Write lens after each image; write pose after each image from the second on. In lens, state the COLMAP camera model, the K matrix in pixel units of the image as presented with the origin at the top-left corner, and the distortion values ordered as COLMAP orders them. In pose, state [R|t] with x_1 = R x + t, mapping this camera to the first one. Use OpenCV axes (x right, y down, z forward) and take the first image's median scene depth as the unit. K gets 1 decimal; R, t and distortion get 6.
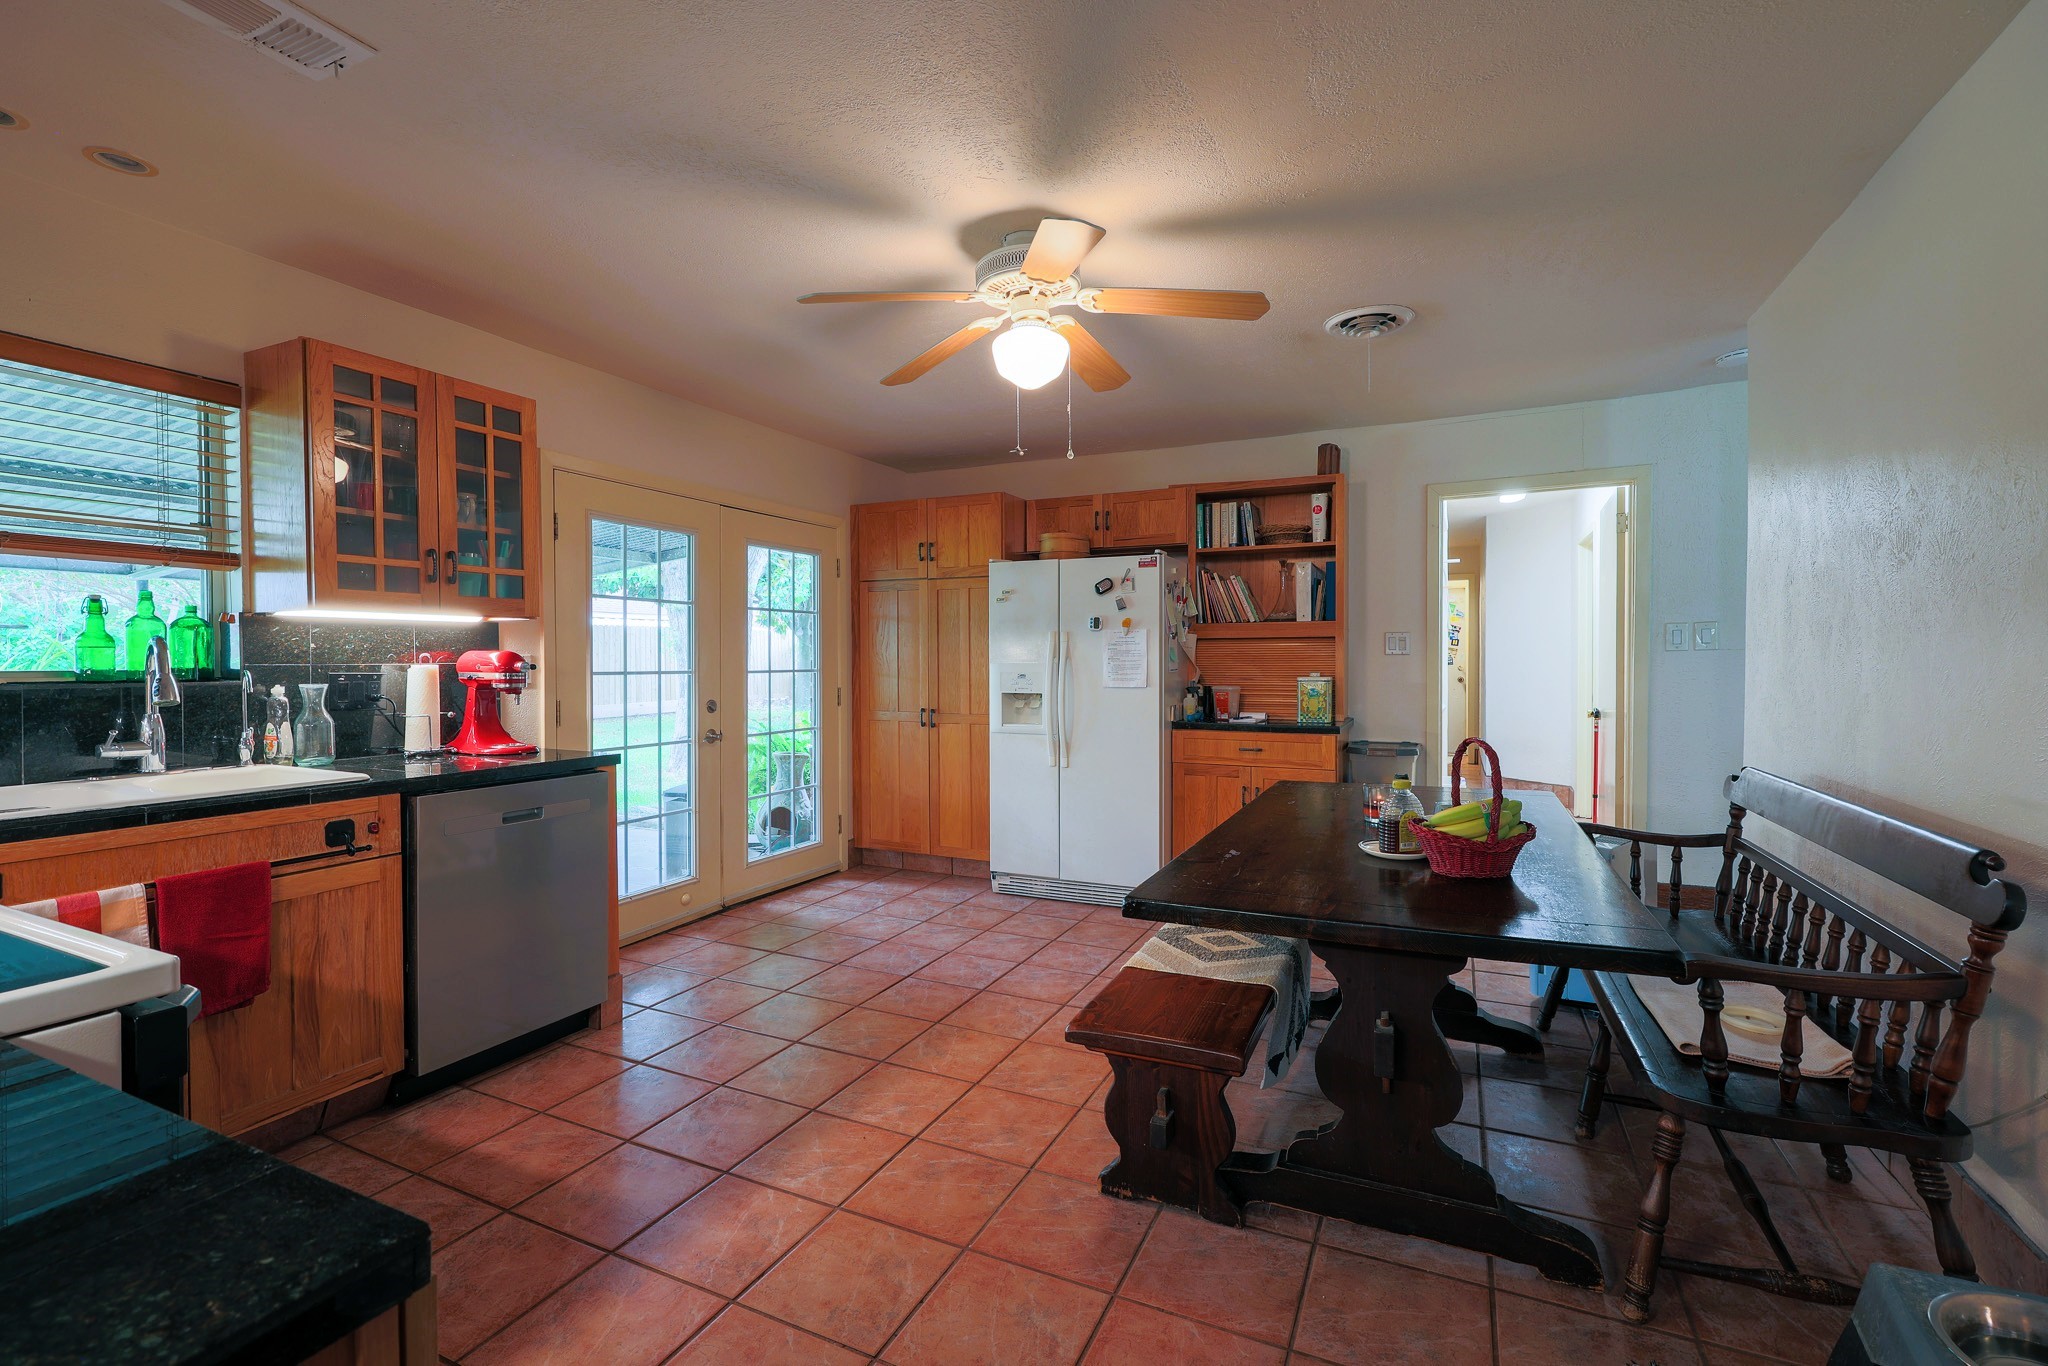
lens RADIAL K [[898.8, 0, 1021.0], [0, 898.8, 667.6], [0, 0, 1]] dist [0.000948, 0.000136]
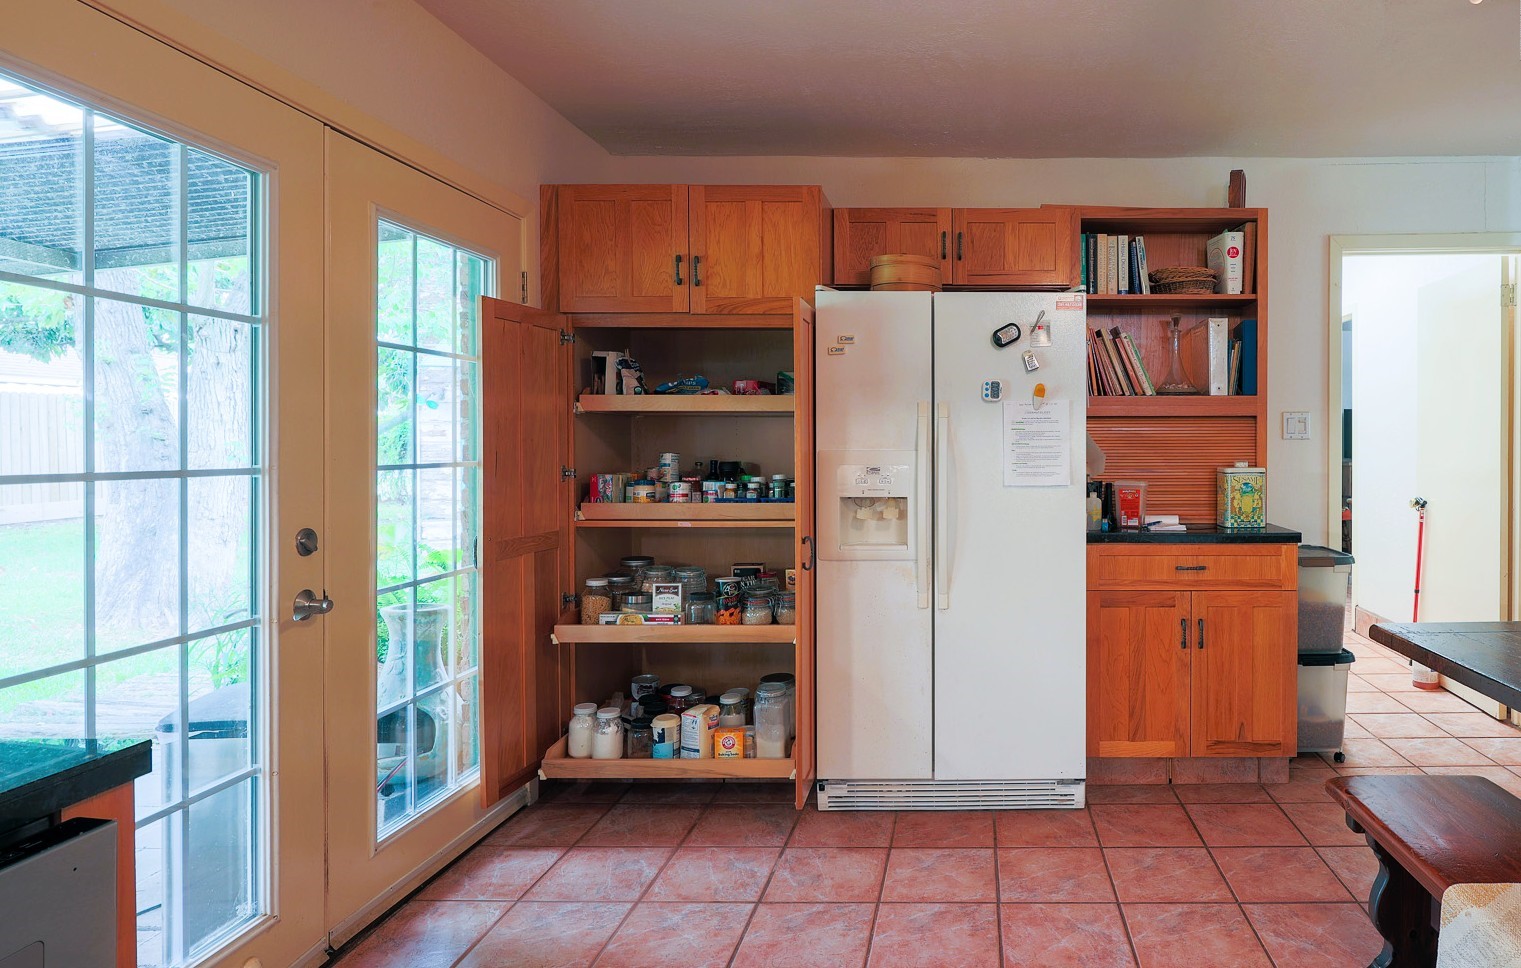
lens RADIAL K [[846.1, 0, 889.6], [0, 846.1, 447.6], [0, 0, 1]] dist [-0.002740, 0.000877]
pose [[0.910129, -0.000461, 0.414325, -0.242228], [0.002717, 0.999985, -0.004857, -0.003928], [-0.414316, 0.005546, 0.910116, 0.452682]]
